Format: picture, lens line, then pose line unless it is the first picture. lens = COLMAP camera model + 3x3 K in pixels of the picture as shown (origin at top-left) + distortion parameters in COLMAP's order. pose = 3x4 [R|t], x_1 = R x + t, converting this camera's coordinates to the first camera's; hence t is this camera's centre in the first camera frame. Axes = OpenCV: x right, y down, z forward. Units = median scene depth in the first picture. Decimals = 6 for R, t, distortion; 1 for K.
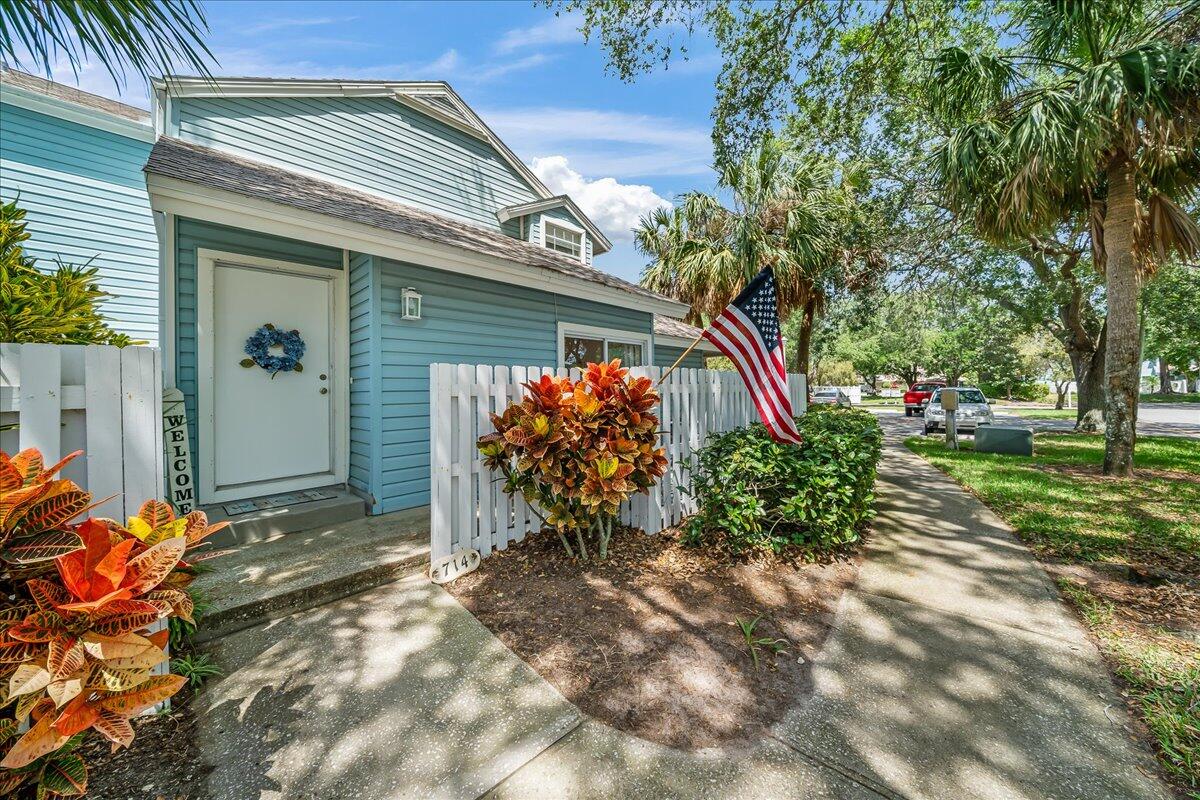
lens RADIAL K [[414.8, 0, 600.7], [0, 414.8, 390.4], [0, 0, 1]] dist [0.001681, 0.000259]
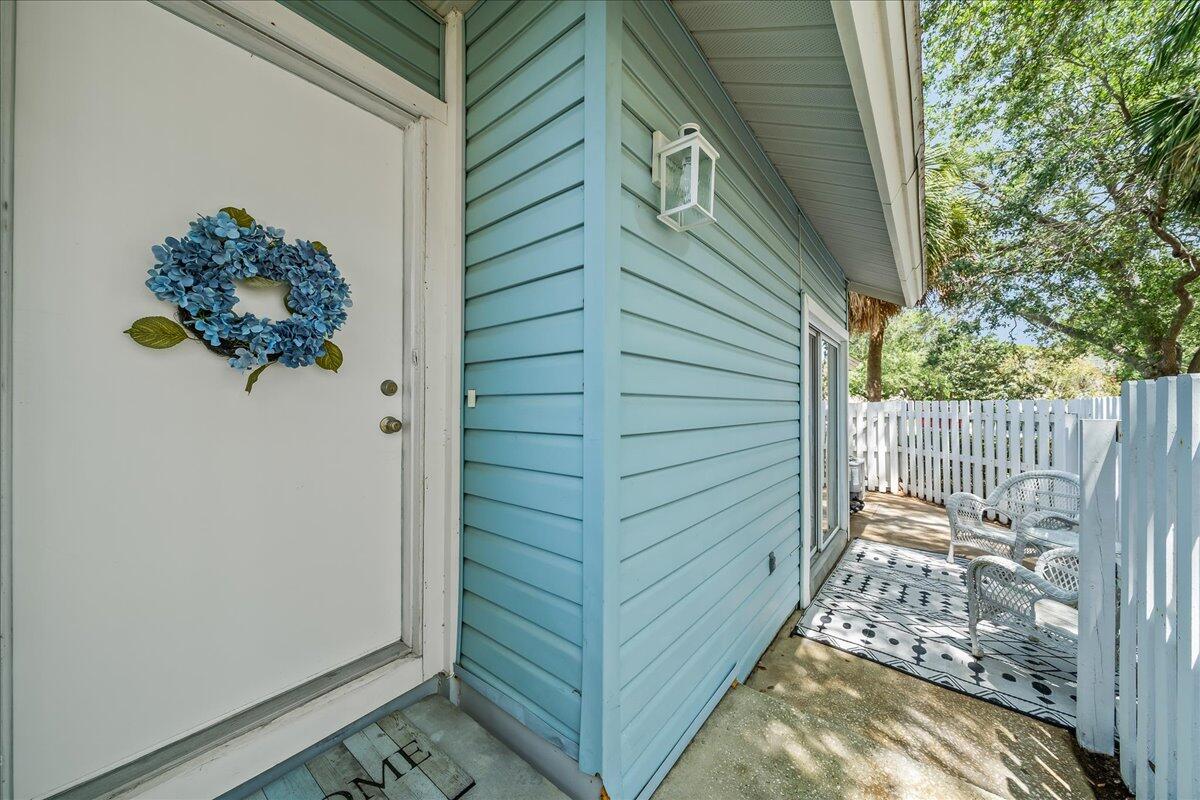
lens RADIAL K [[414.8, 0, 597.9], [0, 414.8, 406.5], [0, 0, 1]] dist [0.001681, 0.000259]
pose [[0.995653, 0.015178, 0.091891, -0.551163], [-0.015438, 0.999879, 0.002123, -0.019795], [-0.091848, -0.003532, 0.995767, 0.659520]]
